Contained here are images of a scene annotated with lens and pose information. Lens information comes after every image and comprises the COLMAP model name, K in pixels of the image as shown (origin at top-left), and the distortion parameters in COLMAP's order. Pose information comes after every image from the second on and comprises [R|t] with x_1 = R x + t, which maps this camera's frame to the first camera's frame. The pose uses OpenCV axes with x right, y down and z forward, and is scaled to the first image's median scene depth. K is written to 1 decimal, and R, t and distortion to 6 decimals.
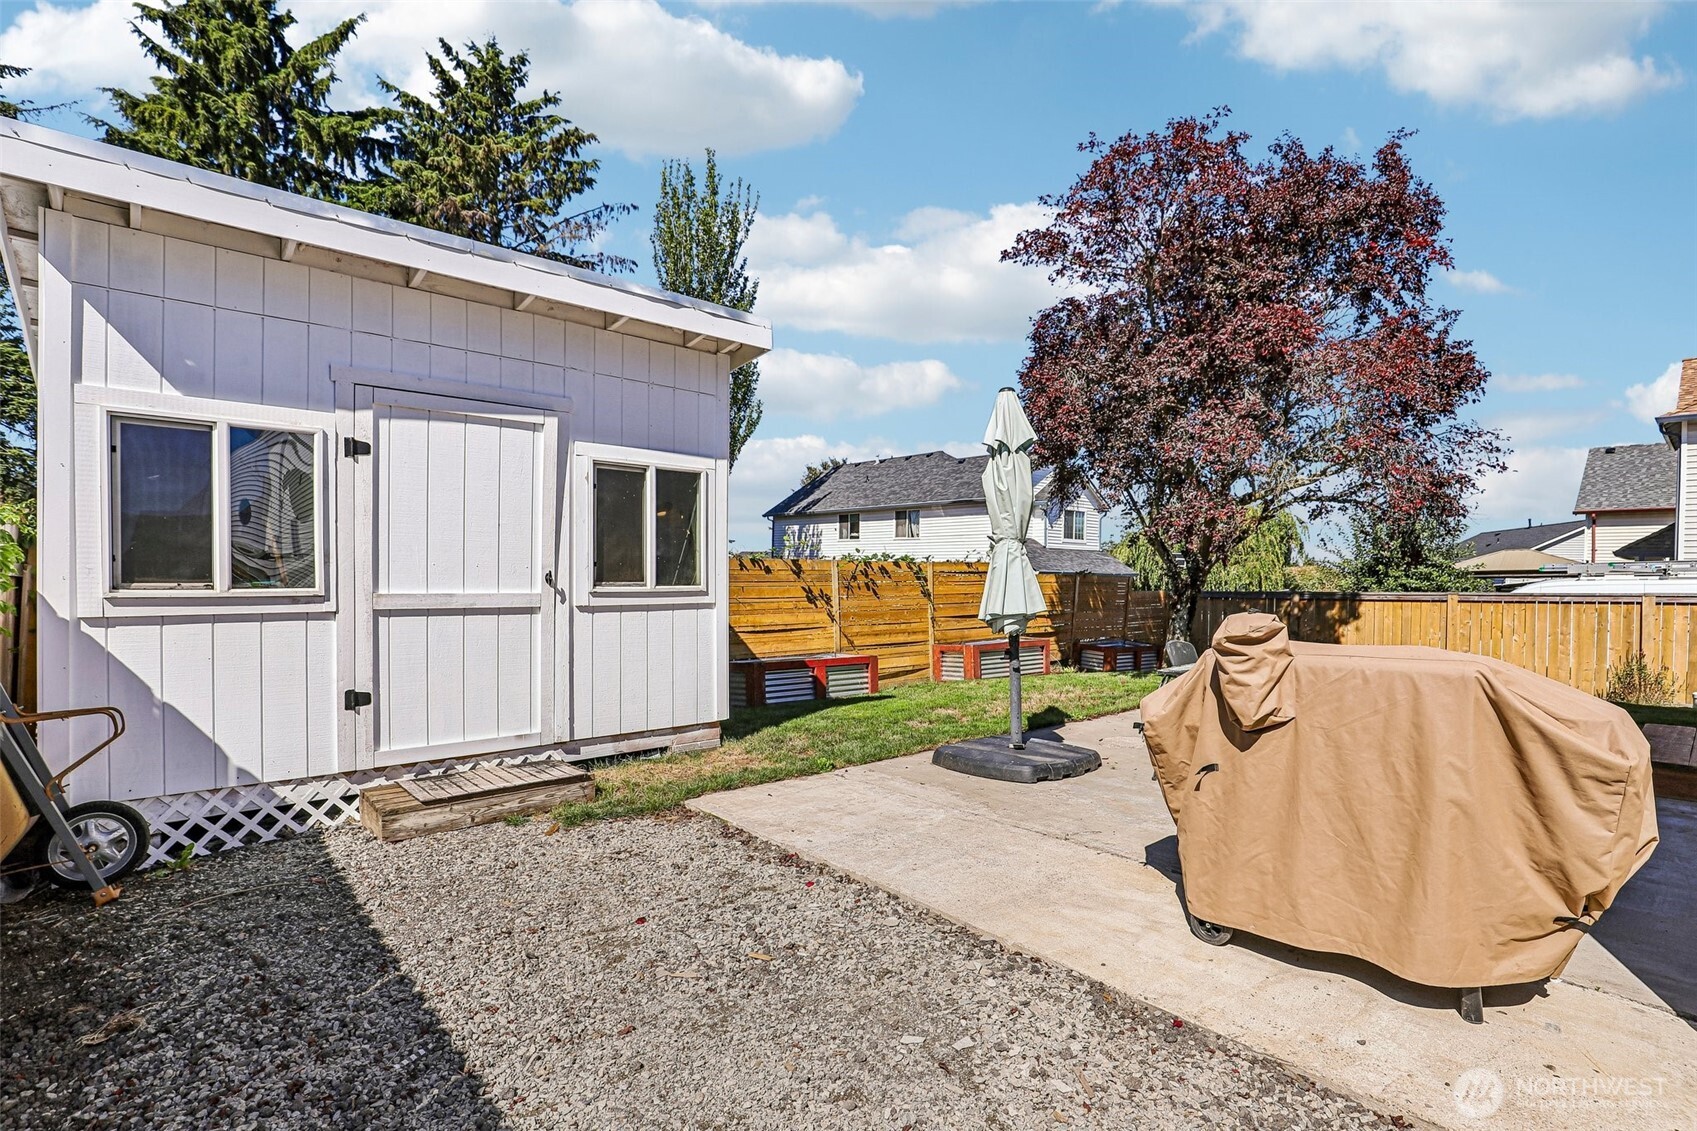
lens RADIAL K [[791.8, 0, 843.5], [0, 791.8, 571.9], [0, 0, 1]] dist [-0.026290, 0.000470]
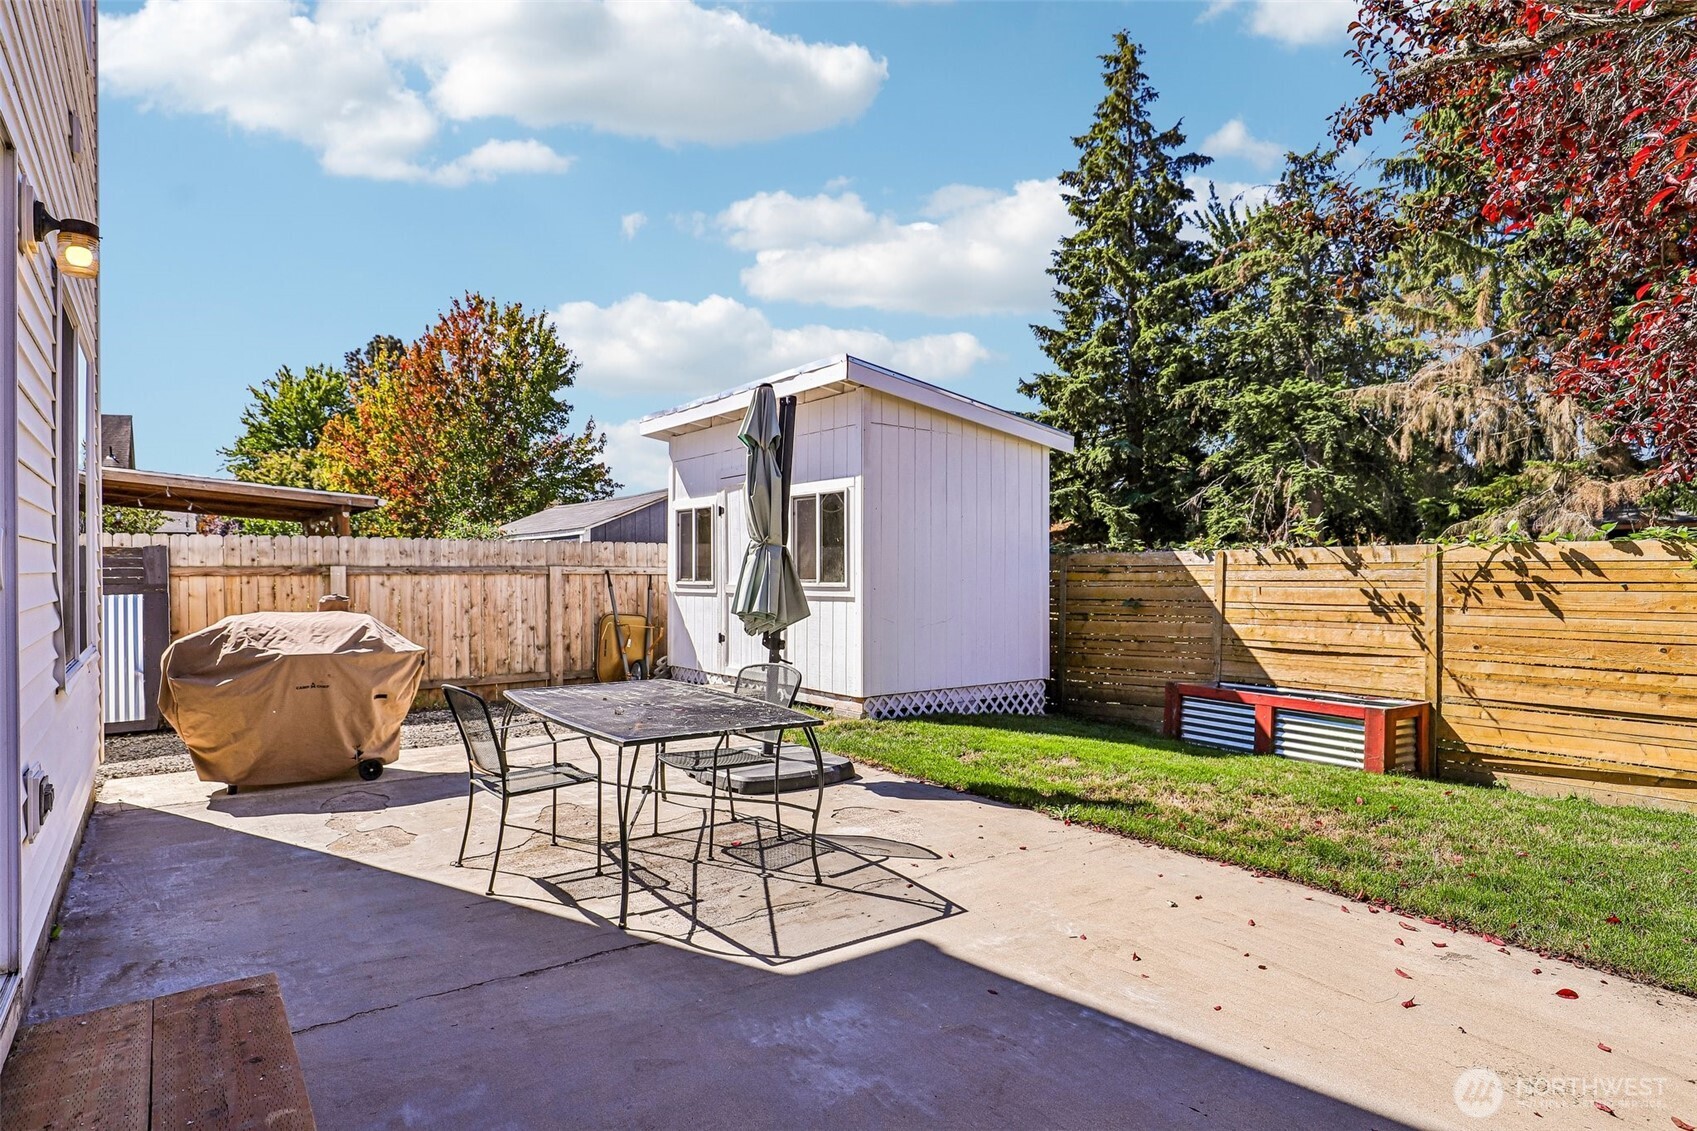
lens RADIAL K [[949.0, 0, 852.3], [0, 949.0, 583.6], [0, 0, 1]] dist [-0.004527, -0.001129]
pose [[-0.073030, 0.011339, -0.997265, 0.770314], [0.011407, 0.999879, 0.010533, 0.001797], [0.997265, -0.010607, -0.073150, 0.670196]]
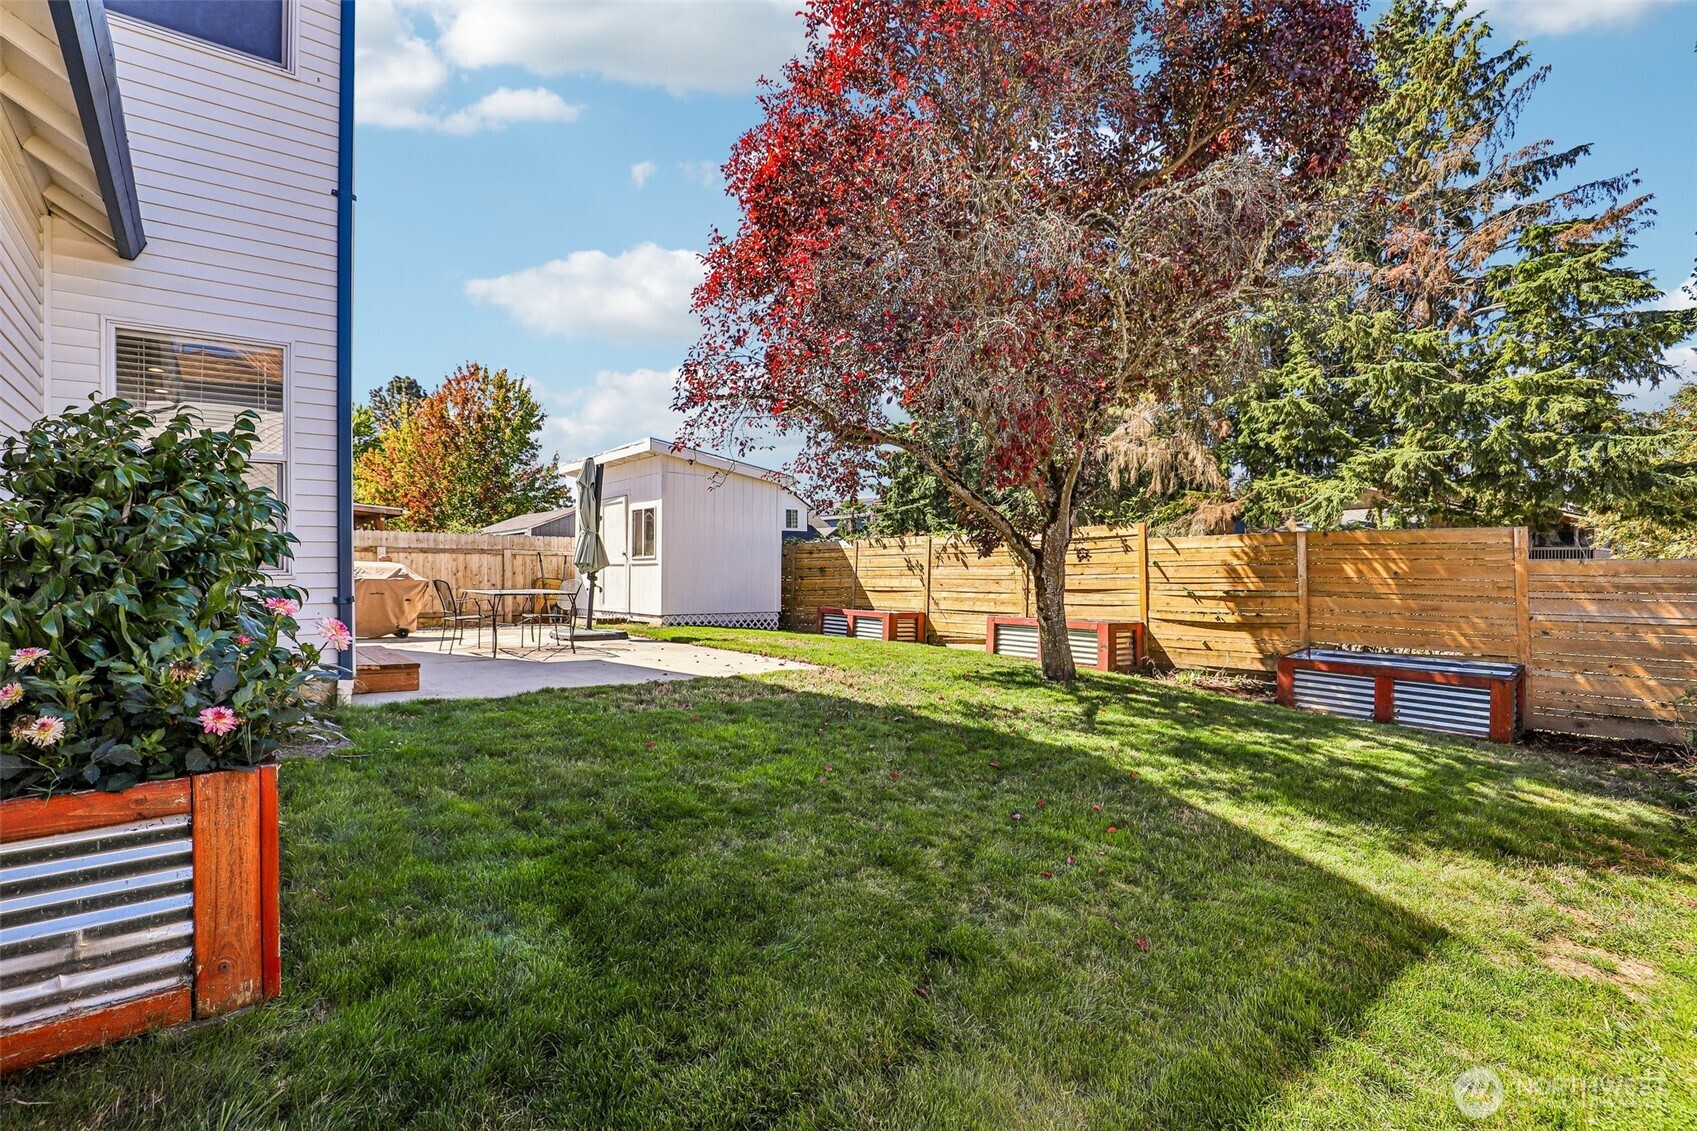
lens RADIAL K [[791.8, 0, 843.5], [0, 791.8, 571.9], [0, 0, 1]] dist [-0.026290, 0.000470]
pose [[-0.017780, -0.003704, -0.999835, 1.285163], [0.007152, 0.999967, -0.003832, 0.047020], [0.999816, -0.007219, -0.017753, 0.958683]]
